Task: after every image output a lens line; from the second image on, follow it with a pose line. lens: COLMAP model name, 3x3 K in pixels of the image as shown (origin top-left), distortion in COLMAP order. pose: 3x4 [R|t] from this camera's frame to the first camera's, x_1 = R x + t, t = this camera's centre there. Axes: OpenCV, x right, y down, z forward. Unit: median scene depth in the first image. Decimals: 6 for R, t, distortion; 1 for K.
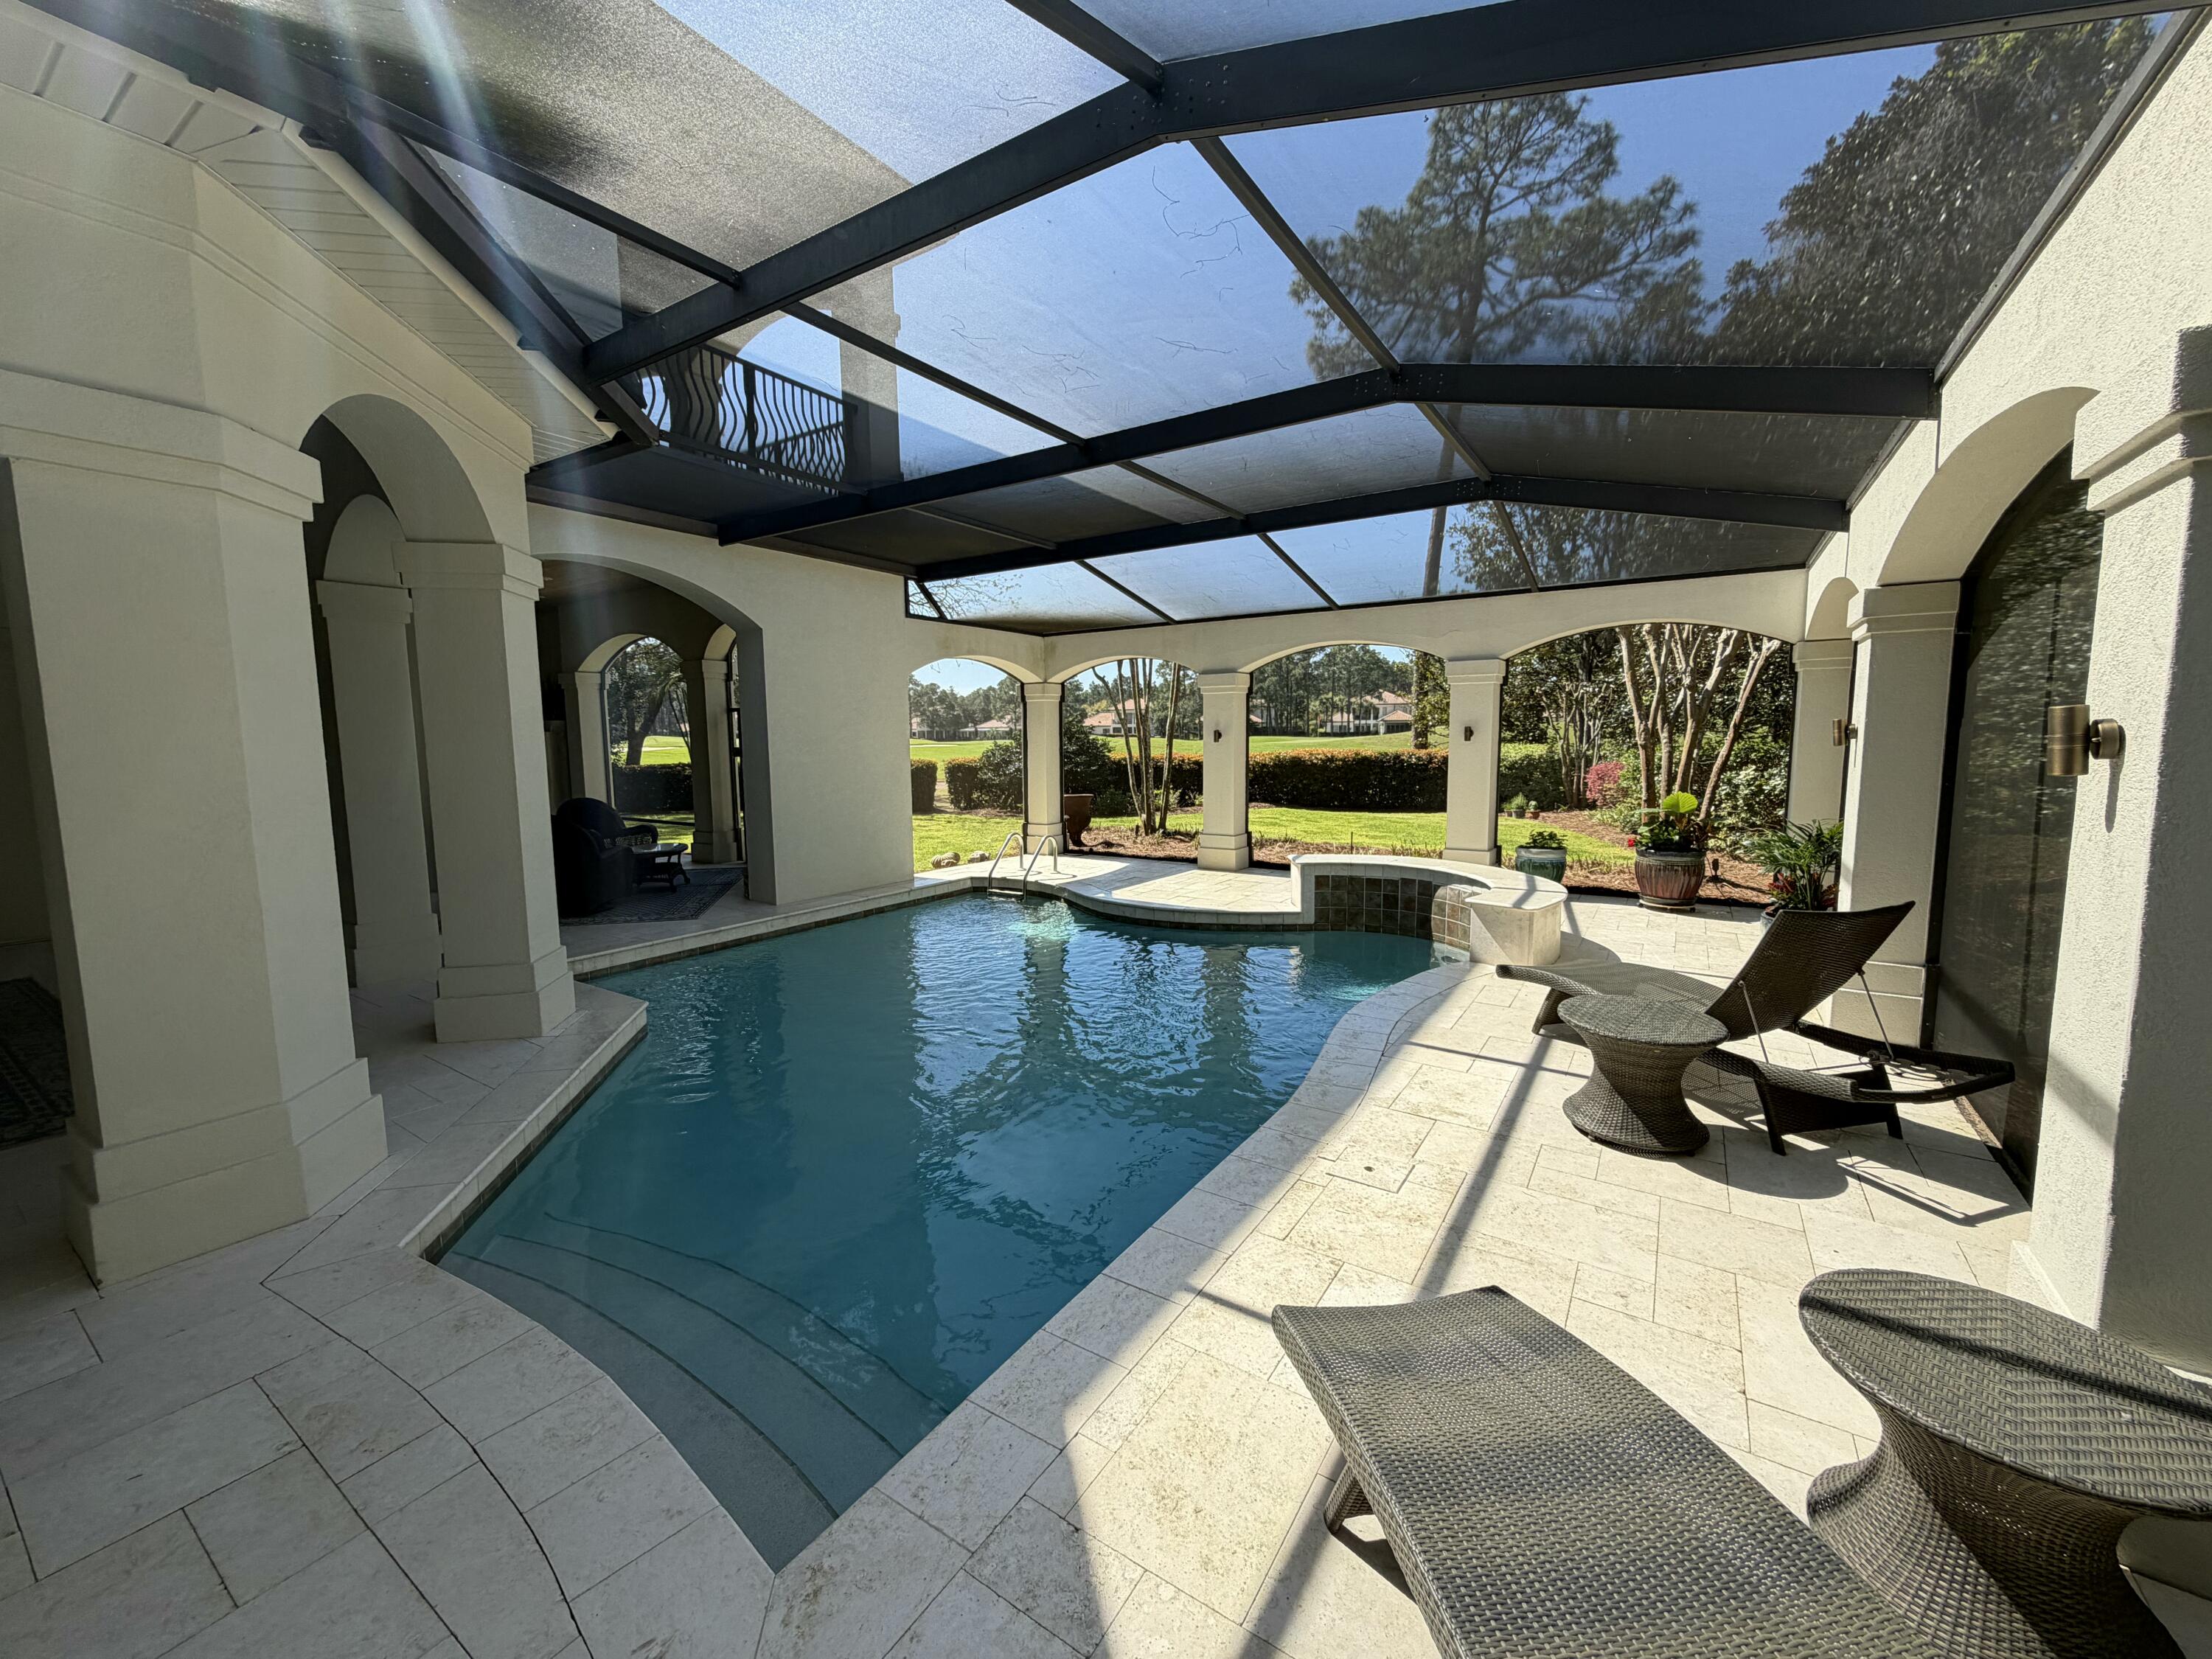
lens RADIAL K [[882.2, 0, 1101.1], [0, 882.2, 823.2], [0, 0, 1]] dist [0.002205, 0.000804]
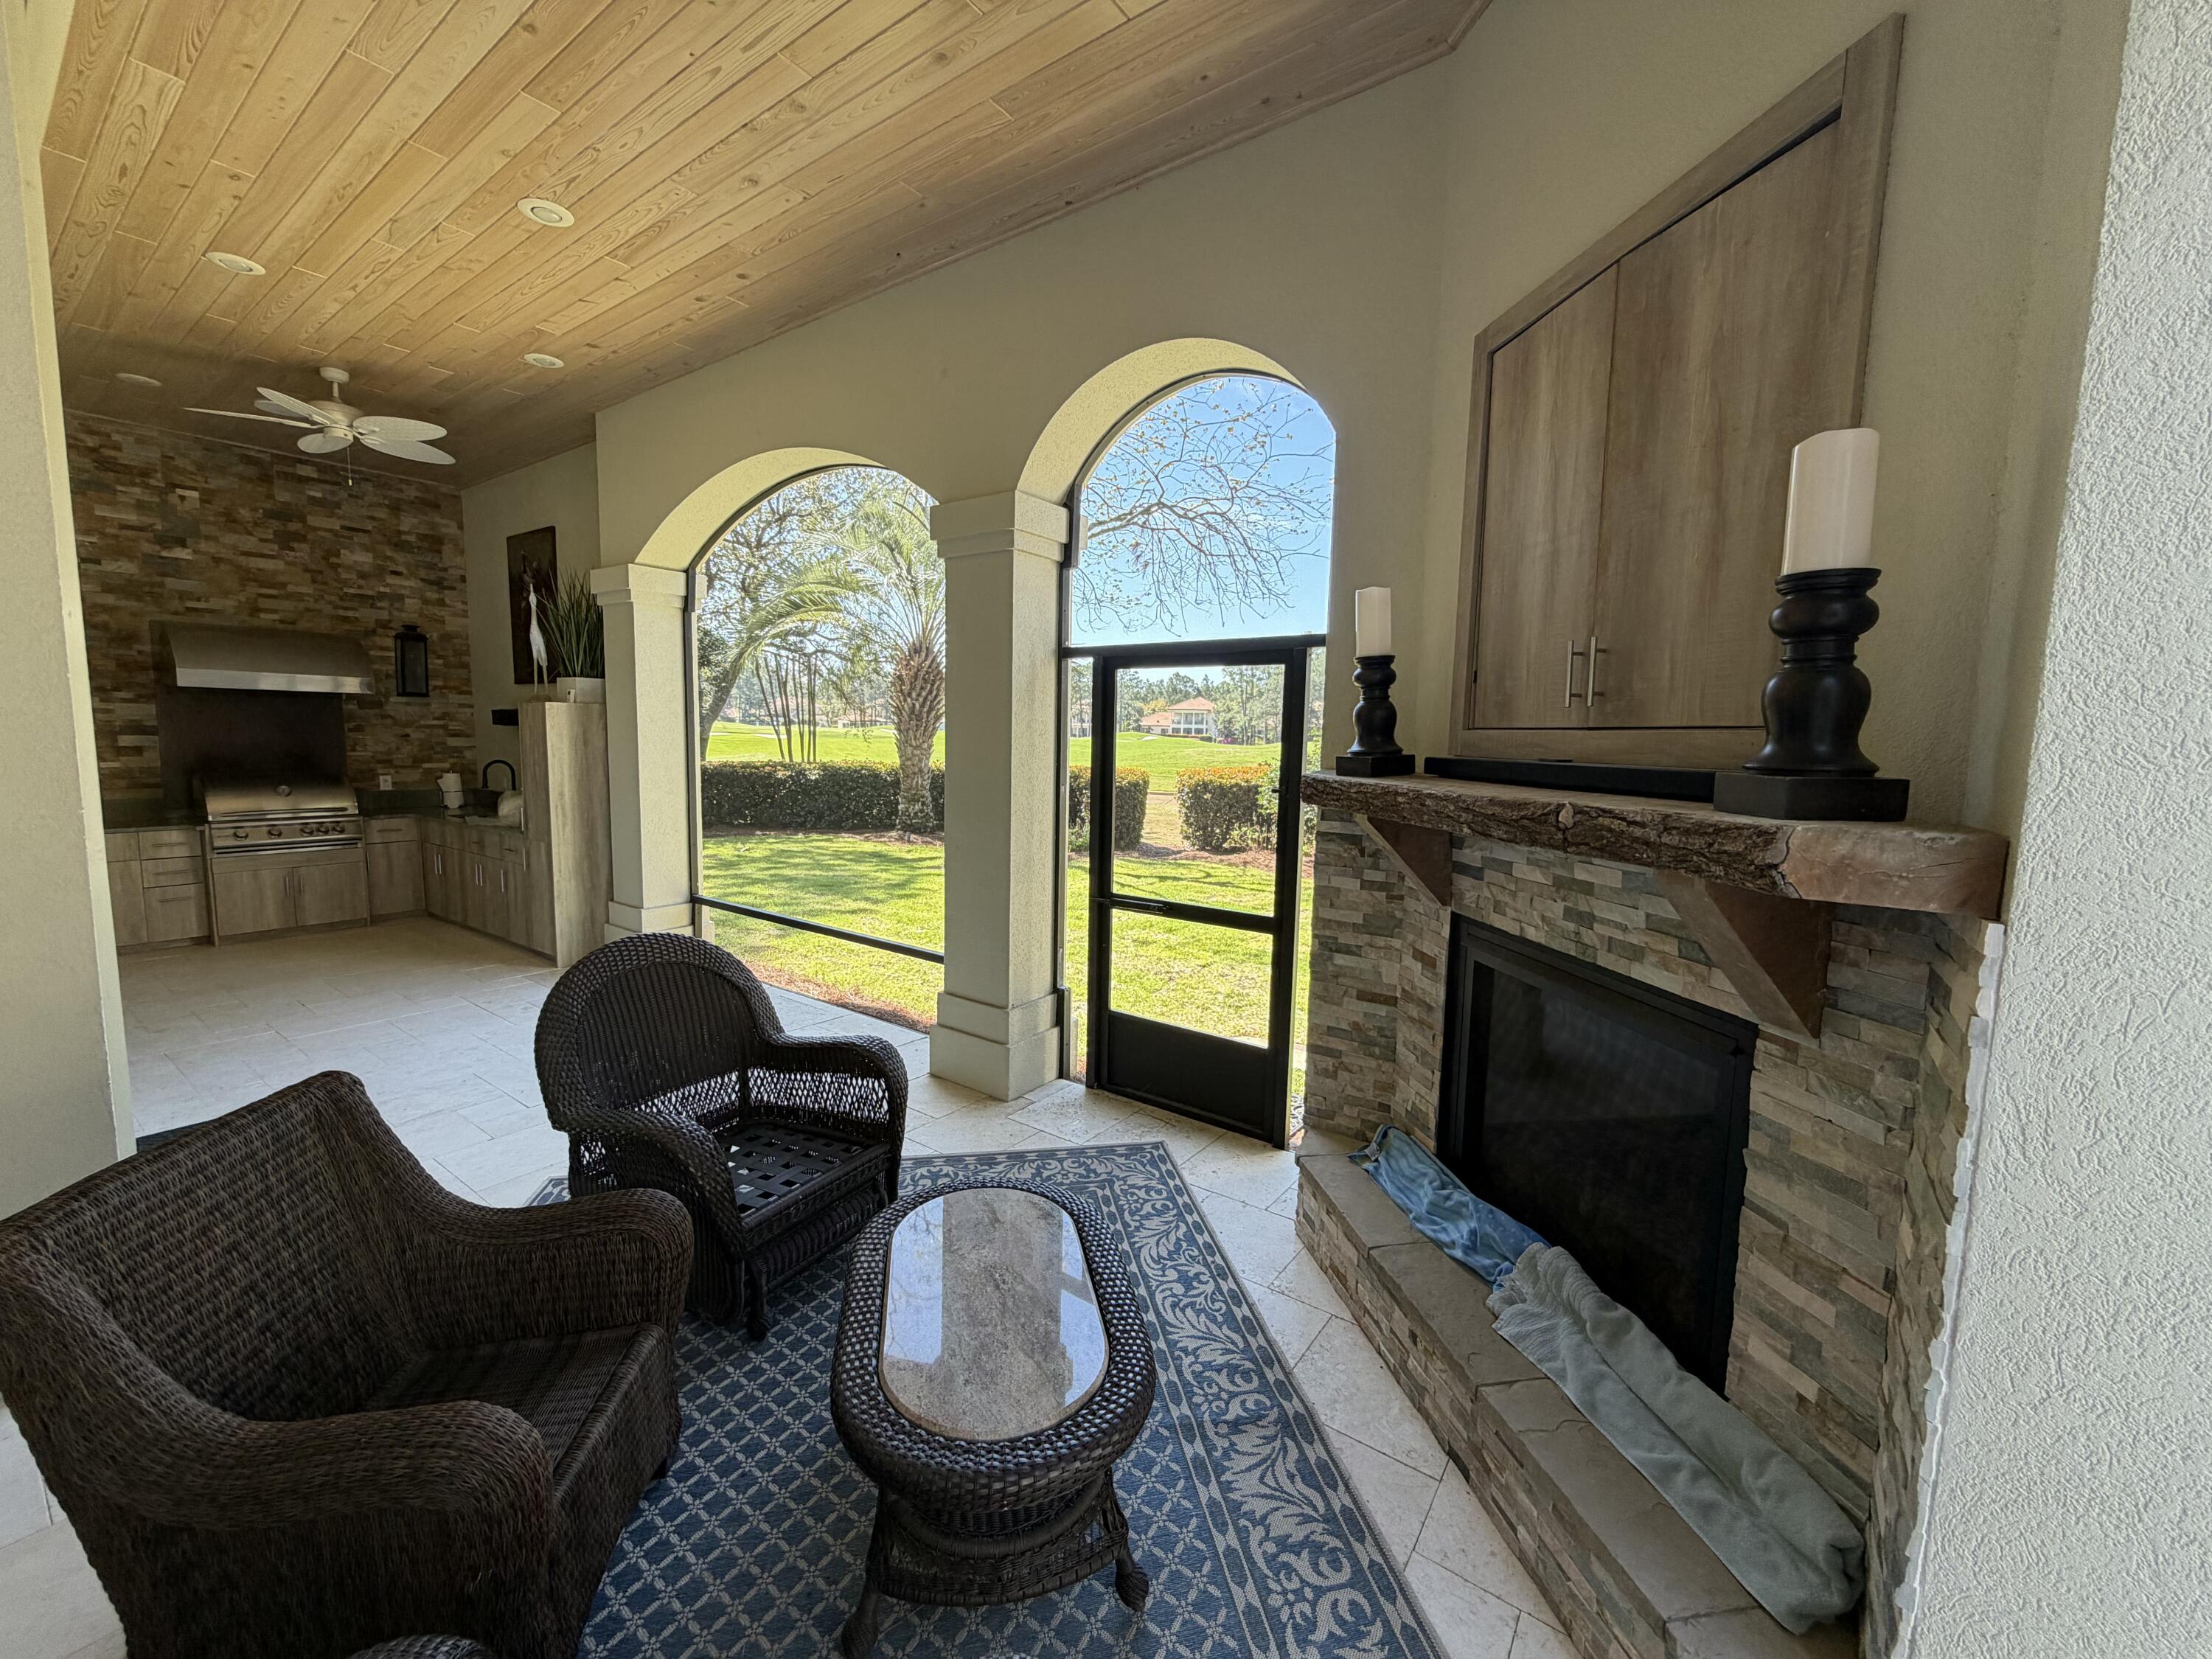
lens RADIAL K [[882.2, 0, 1101.1], [0, 882.2, 823.2], [0, 0, 1]] dist [0.002205, 0.000804]
pose [[0.998529, 0.039615, -0.037032, -0.386058], [-0.039569, 0.999215, 0.001973, -0.061963], [0.037081, -0.000504, 0.999312, 0.647238]]
